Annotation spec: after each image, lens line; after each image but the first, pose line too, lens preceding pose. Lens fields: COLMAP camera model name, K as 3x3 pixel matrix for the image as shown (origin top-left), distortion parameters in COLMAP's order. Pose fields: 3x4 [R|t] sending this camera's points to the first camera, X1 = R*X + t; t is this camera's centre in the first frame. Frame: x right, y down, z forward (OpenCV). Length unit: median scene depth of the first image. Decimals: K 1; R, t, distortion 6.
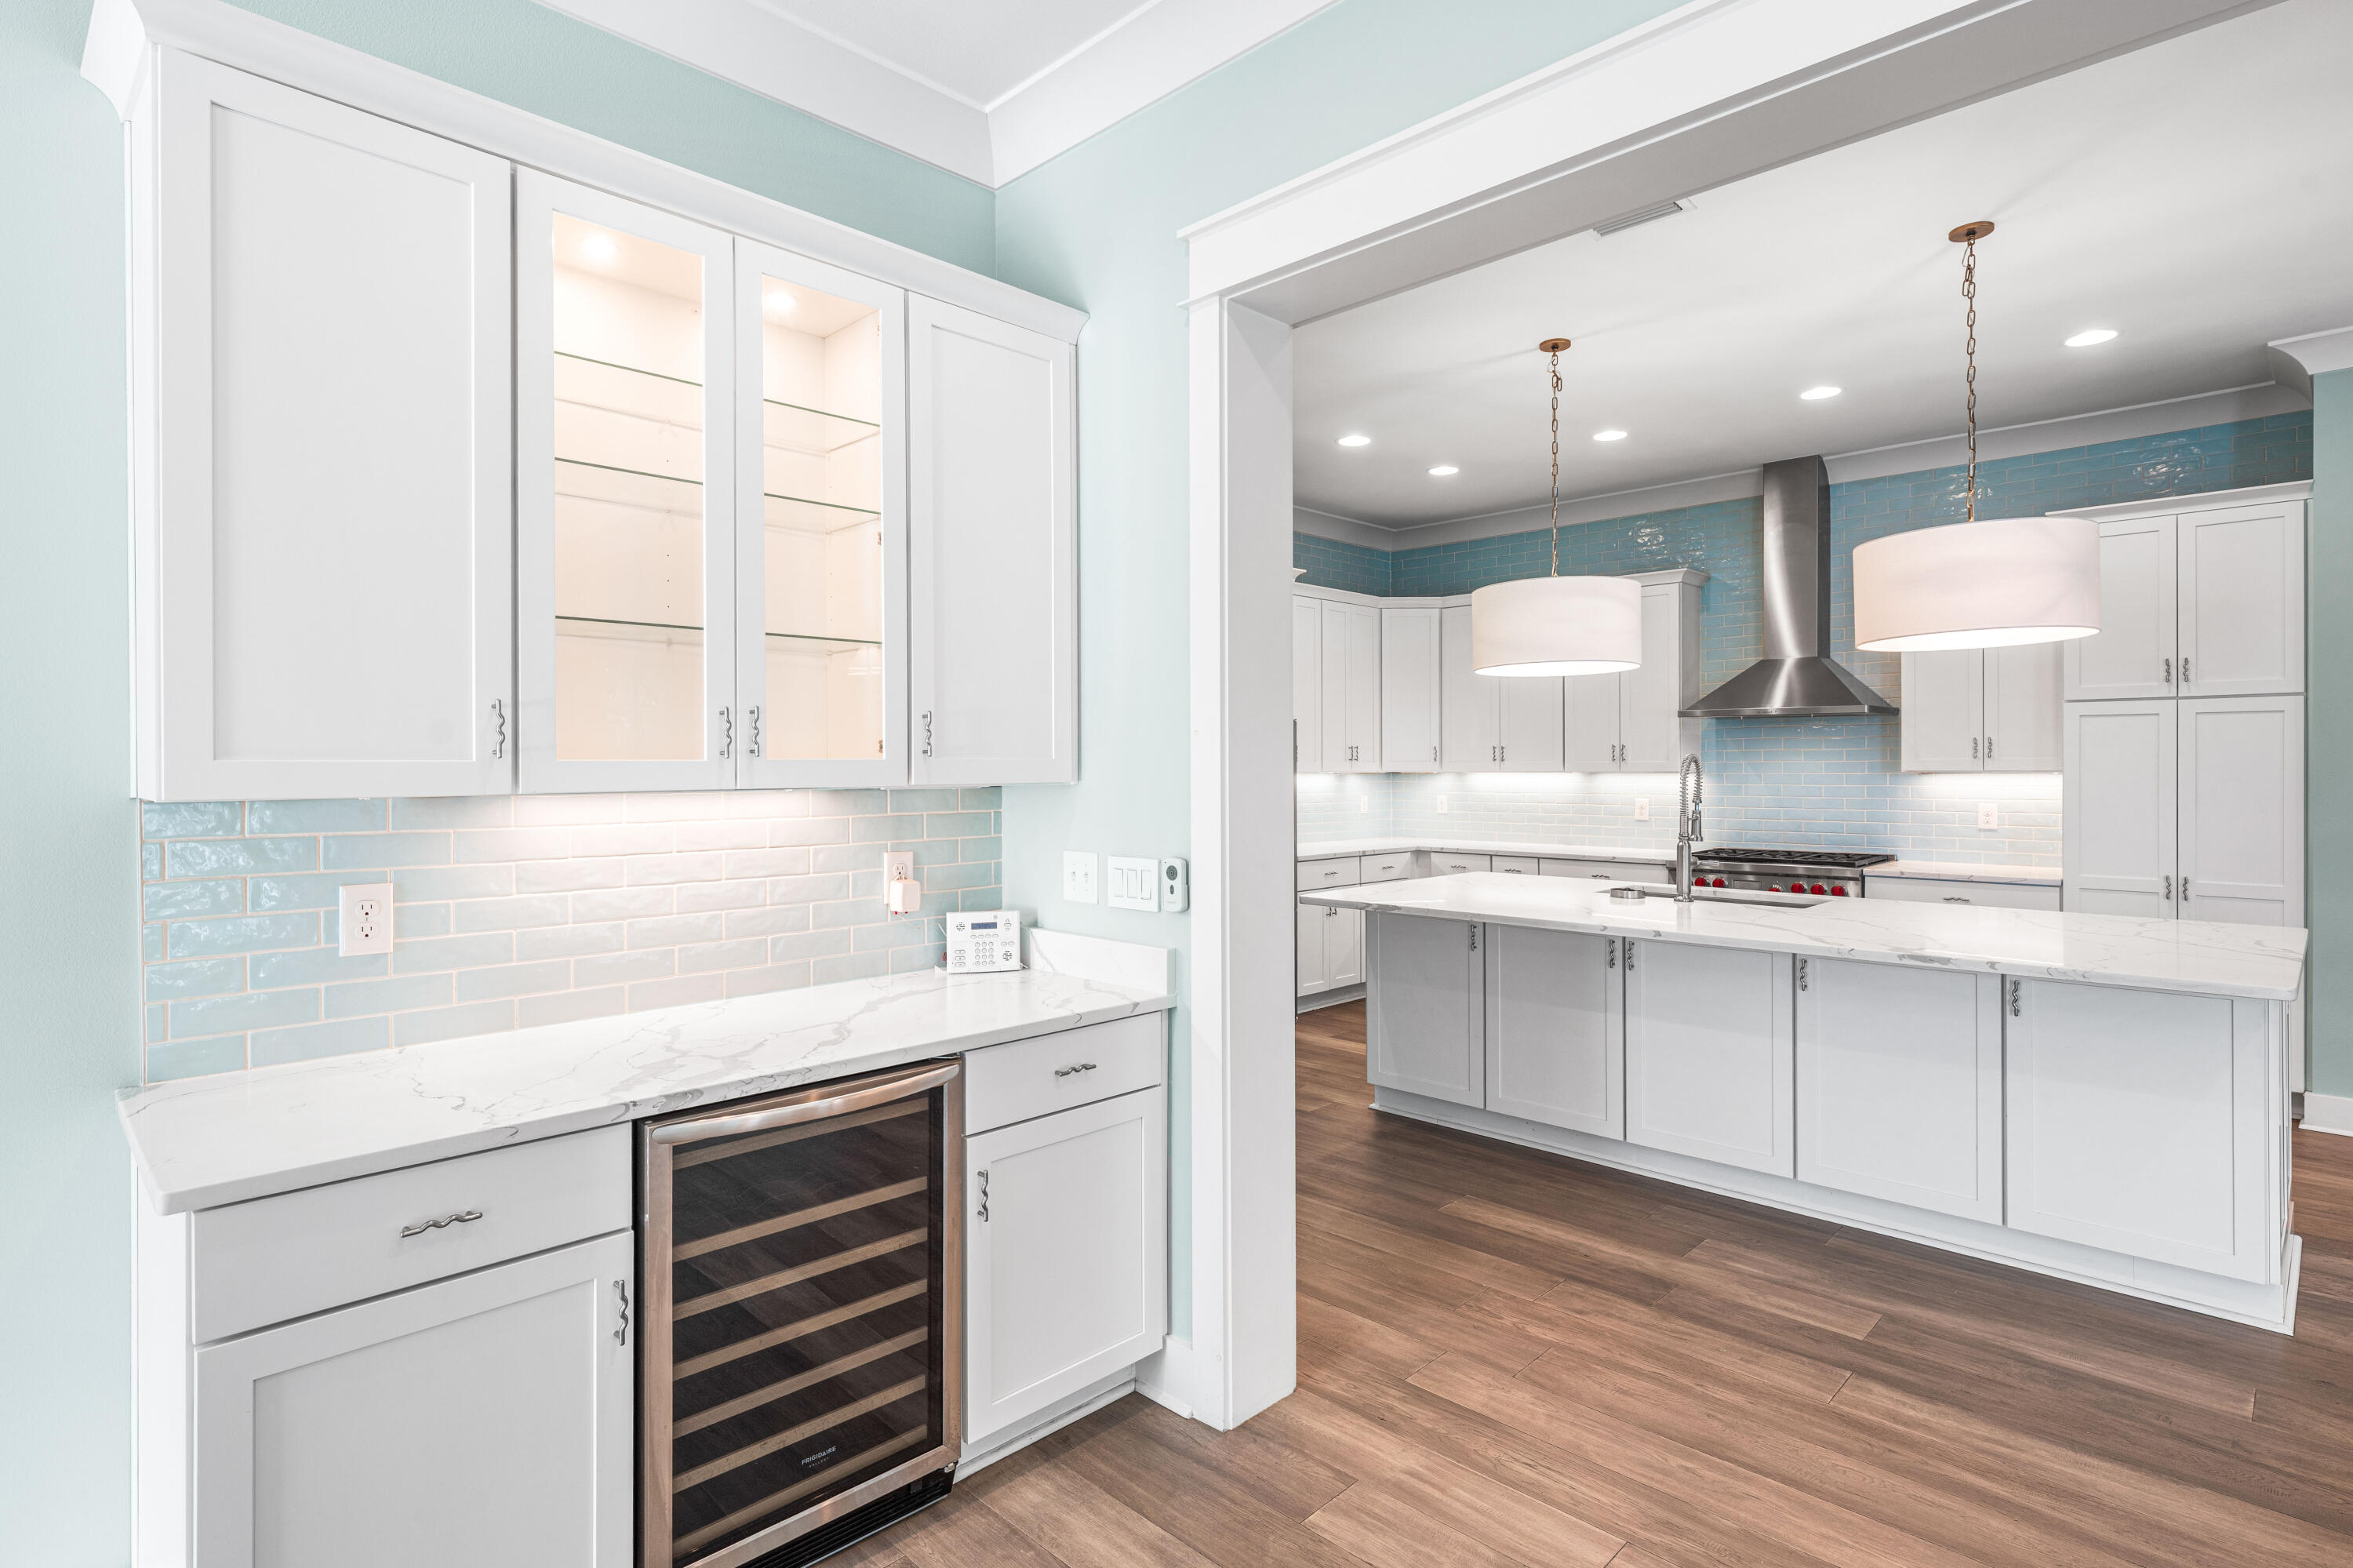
lens RADIAL K [[1174.4, 0, 1173.0], [0, 1174.4, 768.0], [0, 0, 1]] dist [0.002534, 0.000286]
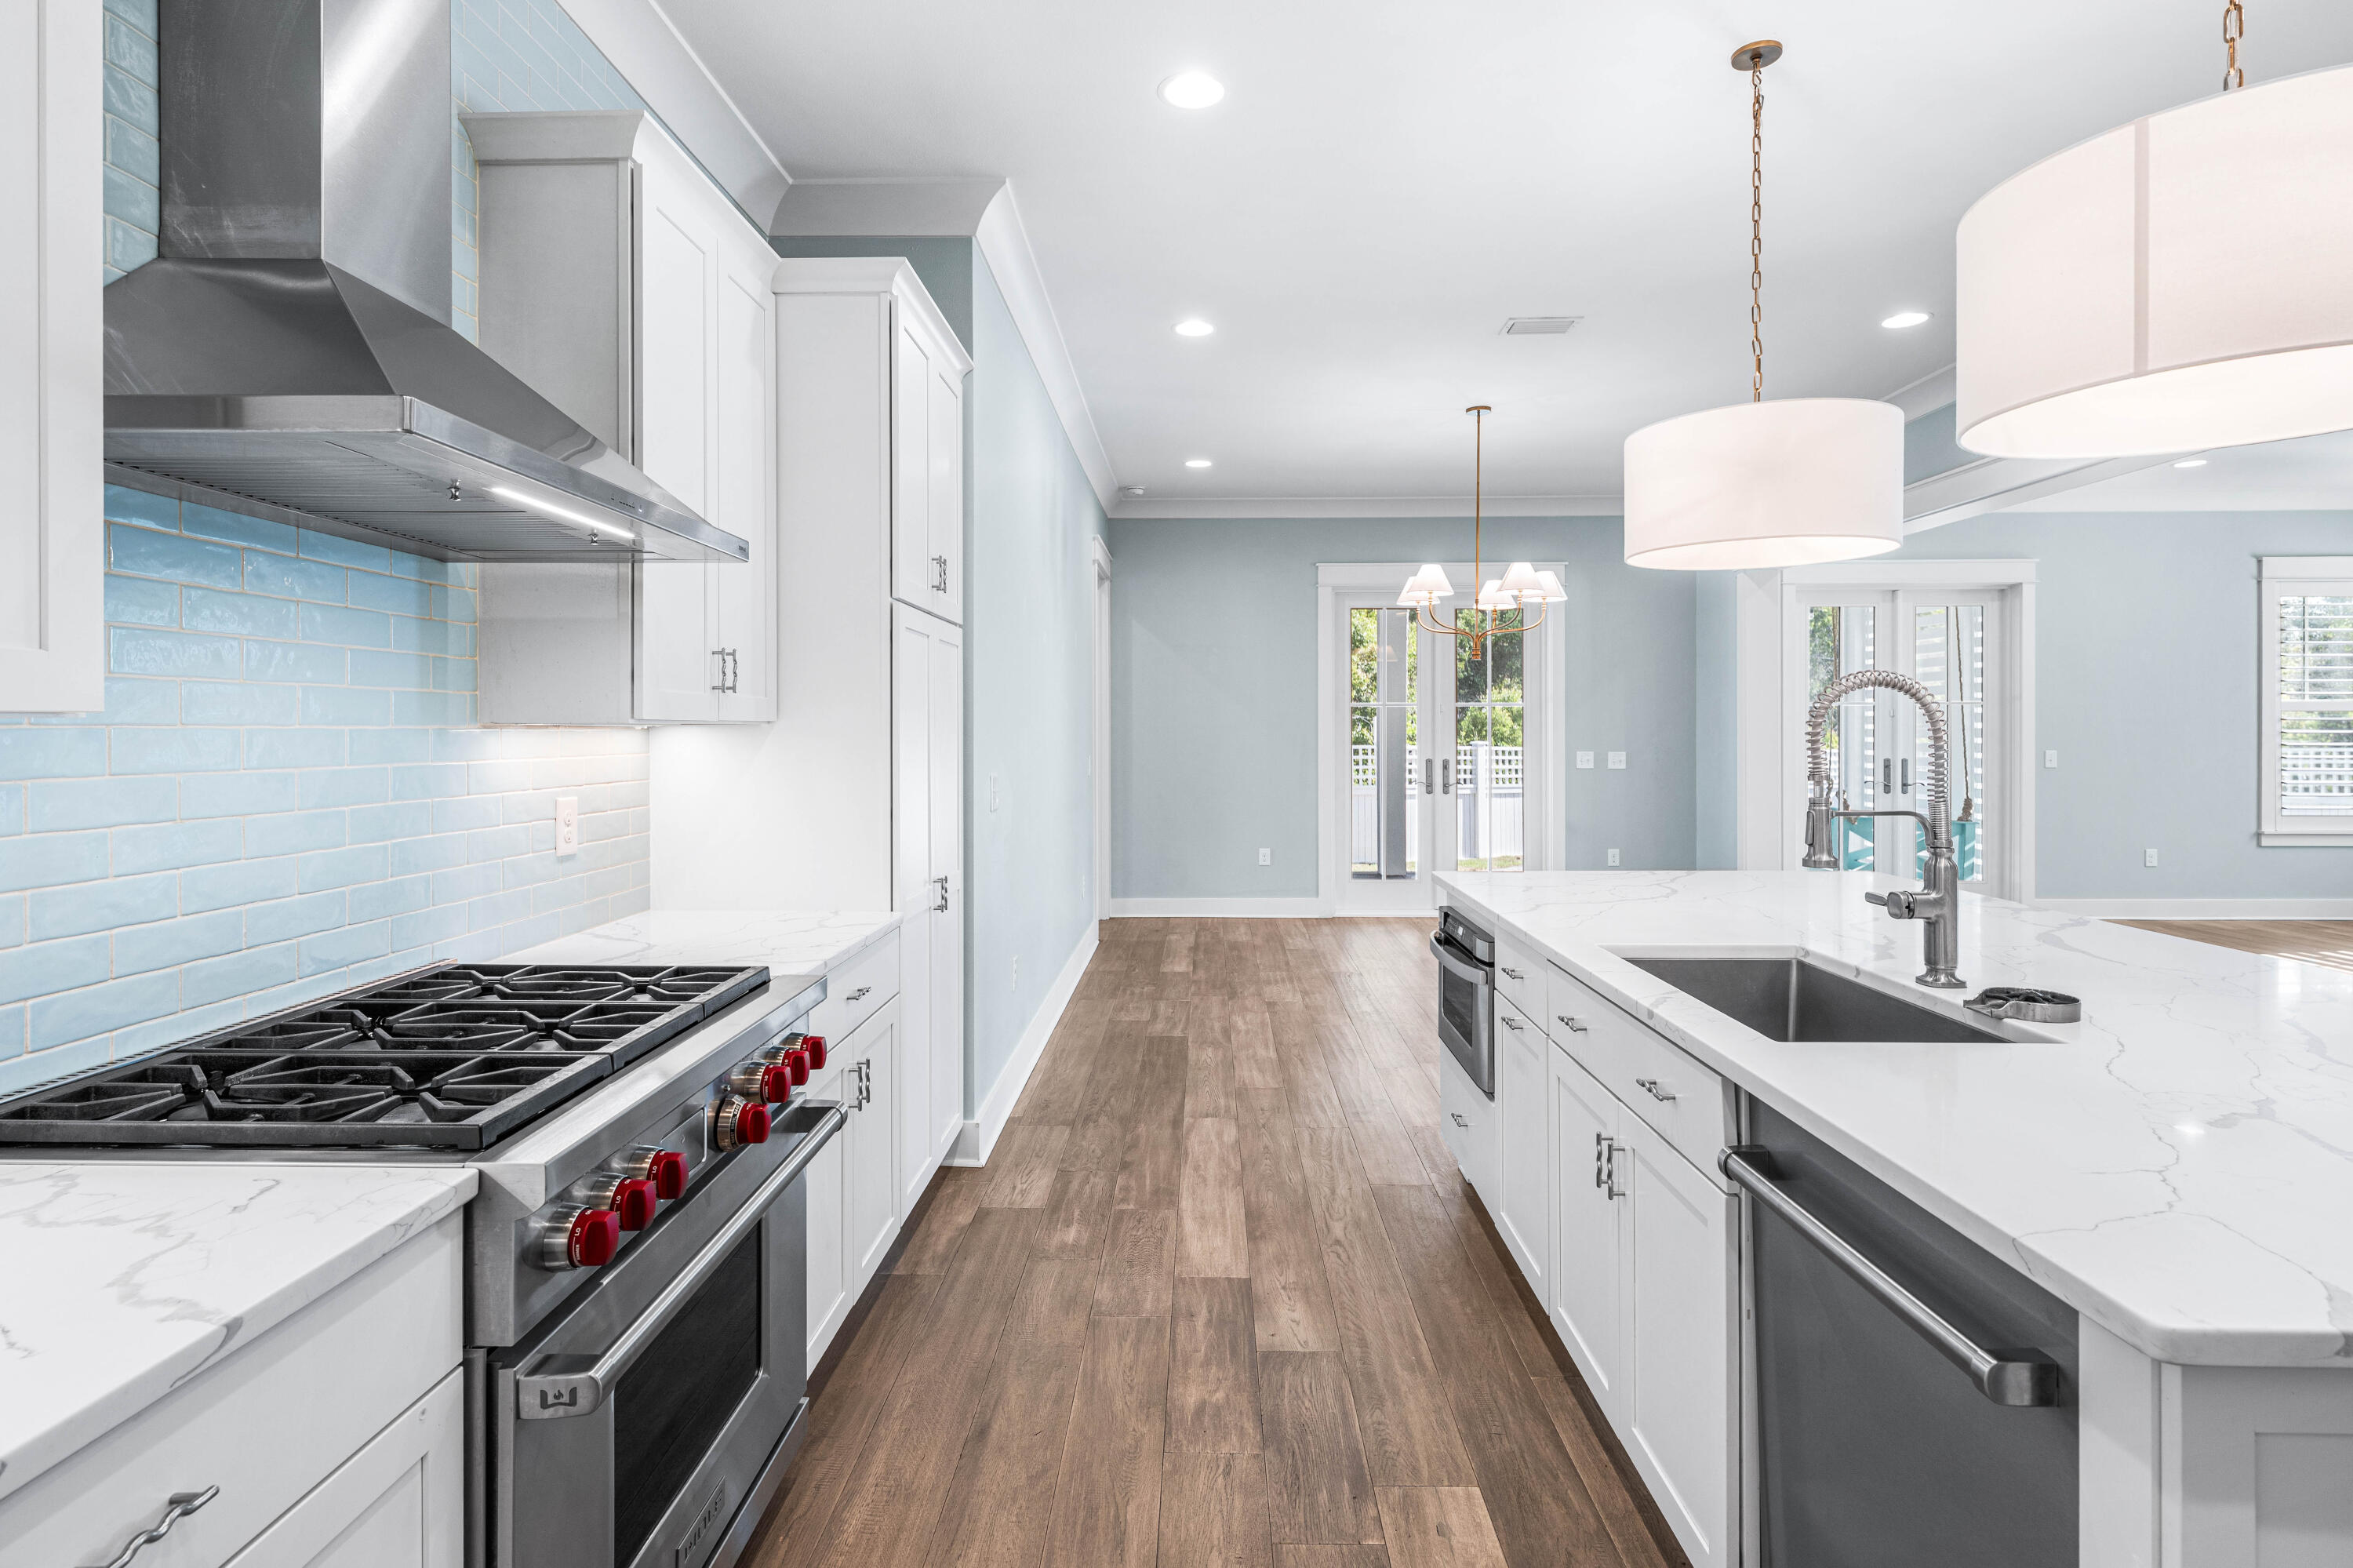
lens RADIAL K [[1158.6, 0, 1161.4], [0, 1158.6, 730.1], [0, 0, 1]] dist [0.000308, 0.000192]
pose [[-0.675465, 0.006066, 0.737367, 0.266162], [0.006912, 0.999974, -0.001895, 0.009090], [-0.737359, 0.003817, -0.675490, 1.329942]]
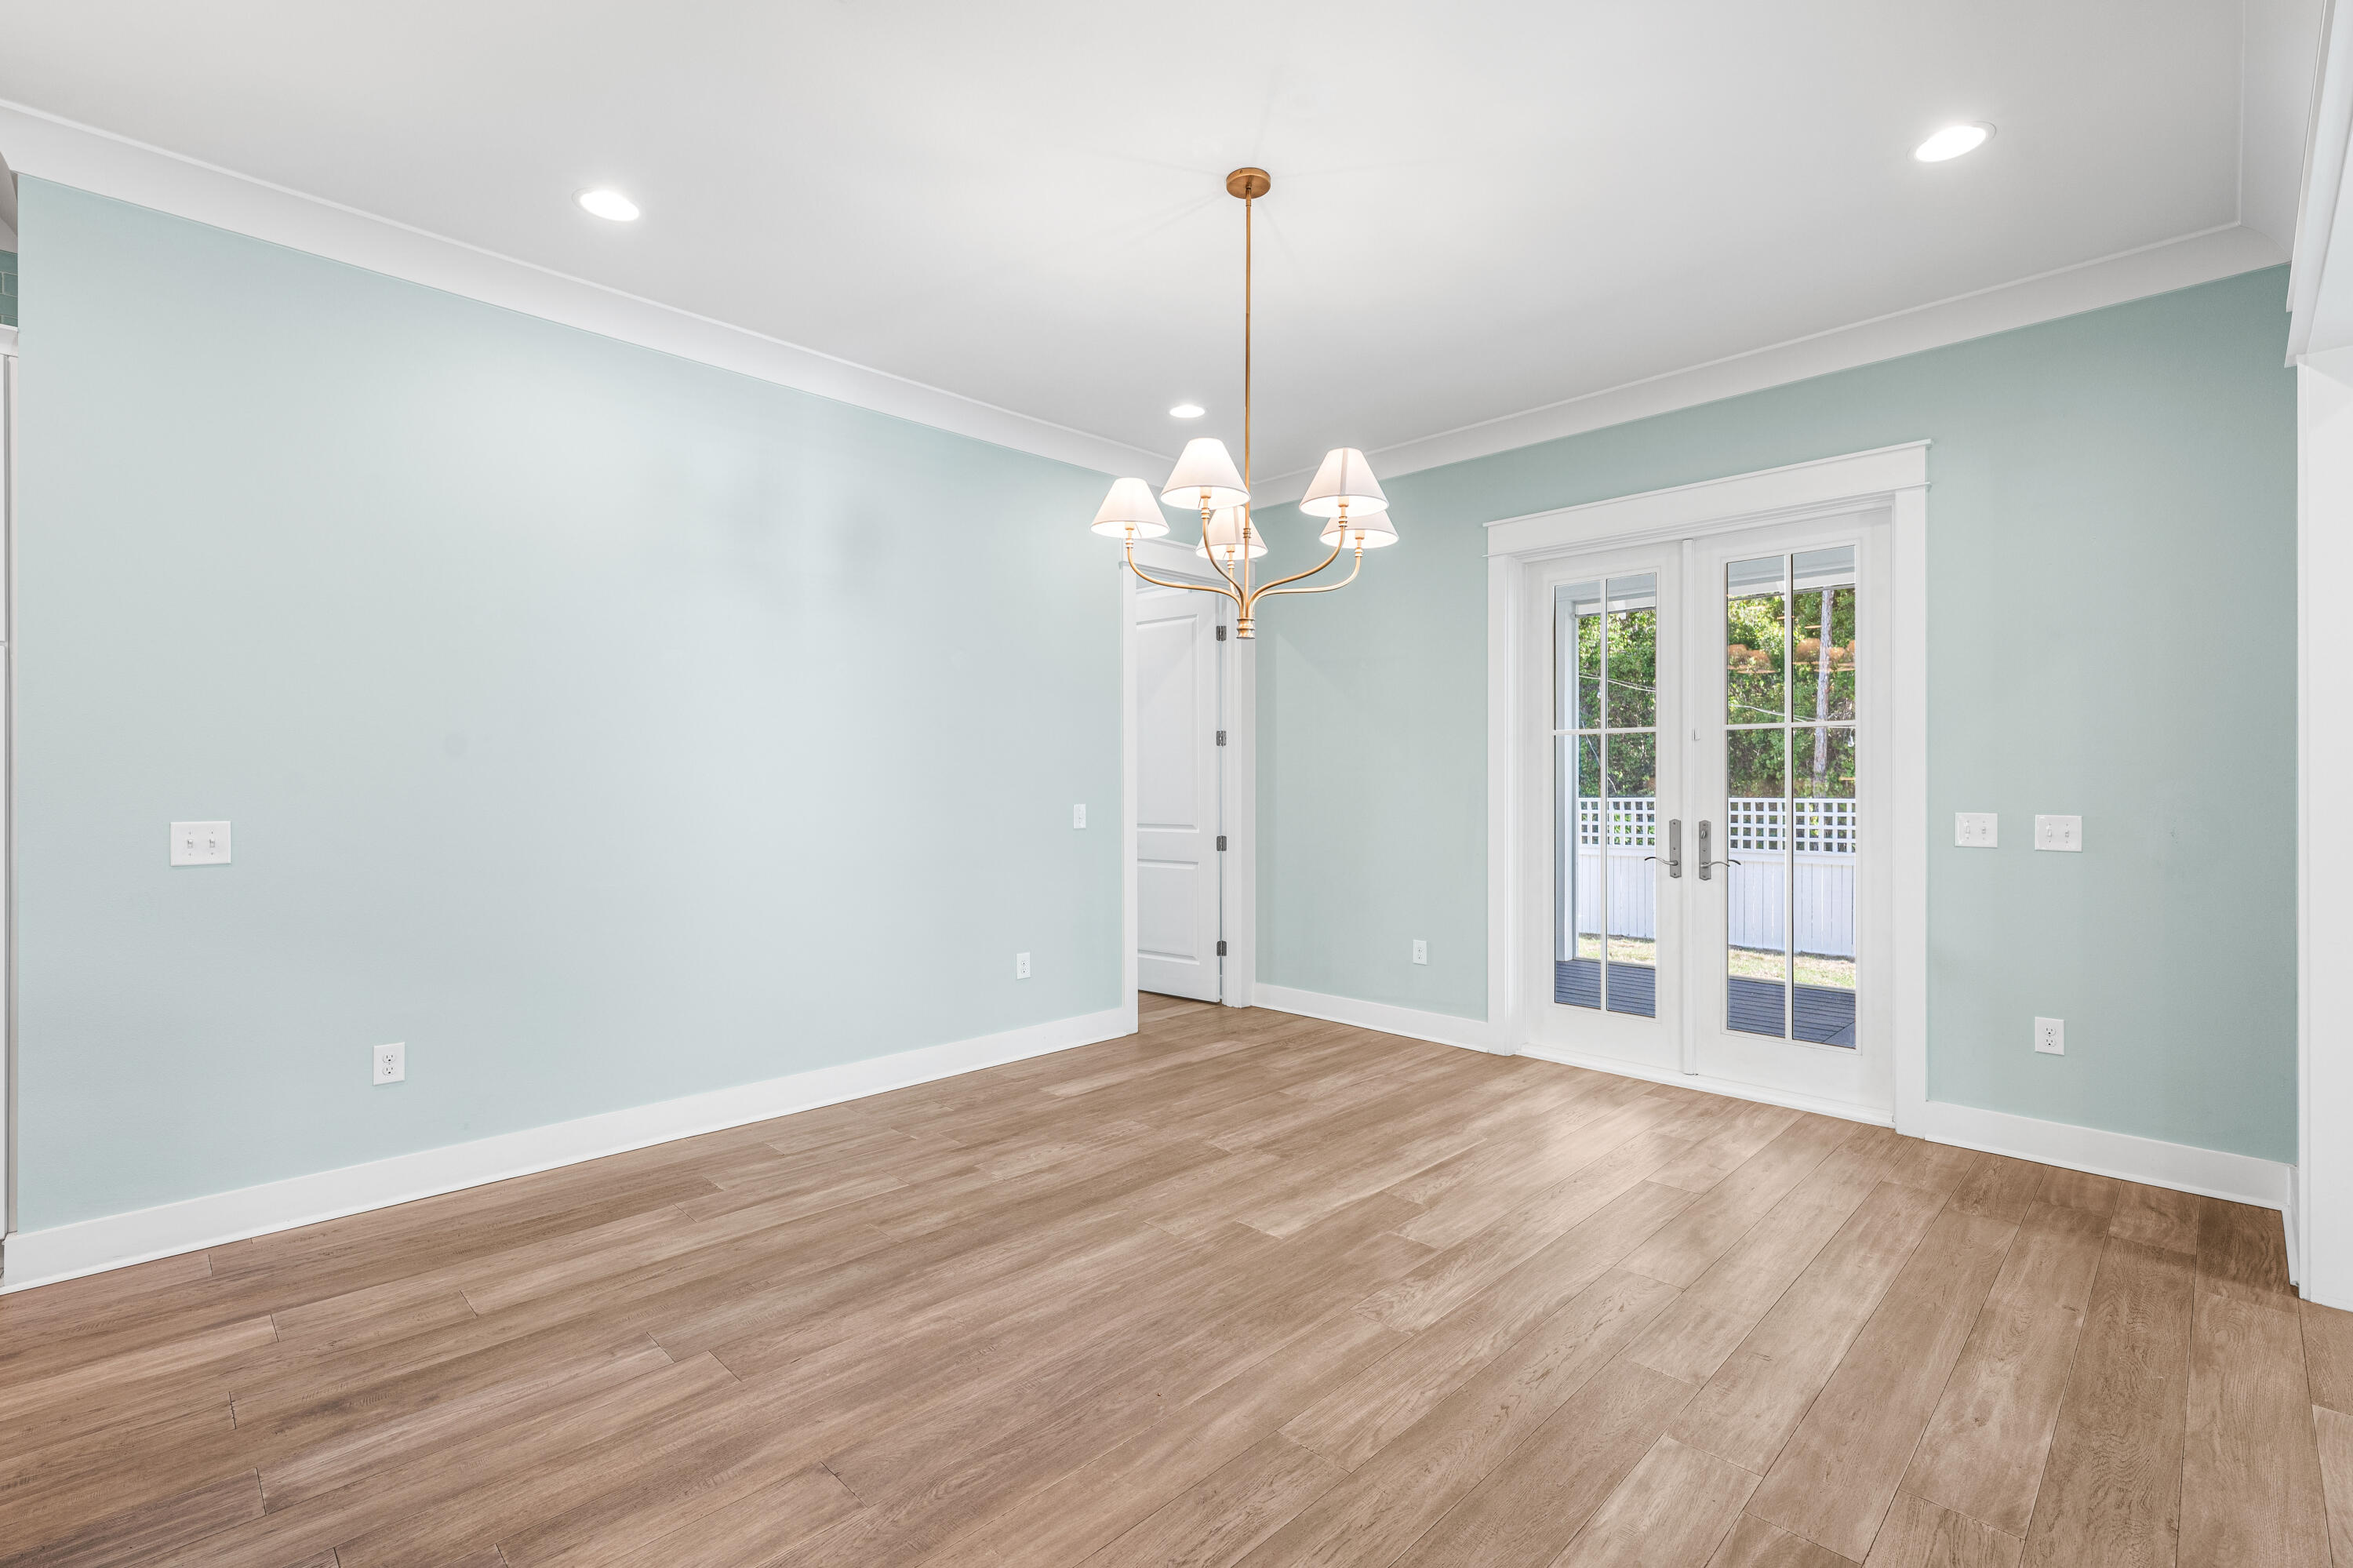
lens RADIAL K [[1051.0, 0, 1190.3], [0, 1051.0, 781.0], [0, 0, 1]] dist [0.000605, 0.000338]
pose [[-0.000671, 0.003999, 0.999992, 0.334515], [0.003946, 0.999984, -0.003997, 0.019221], [-0.999992, 0.003943, -0.000686, 0.301918]]
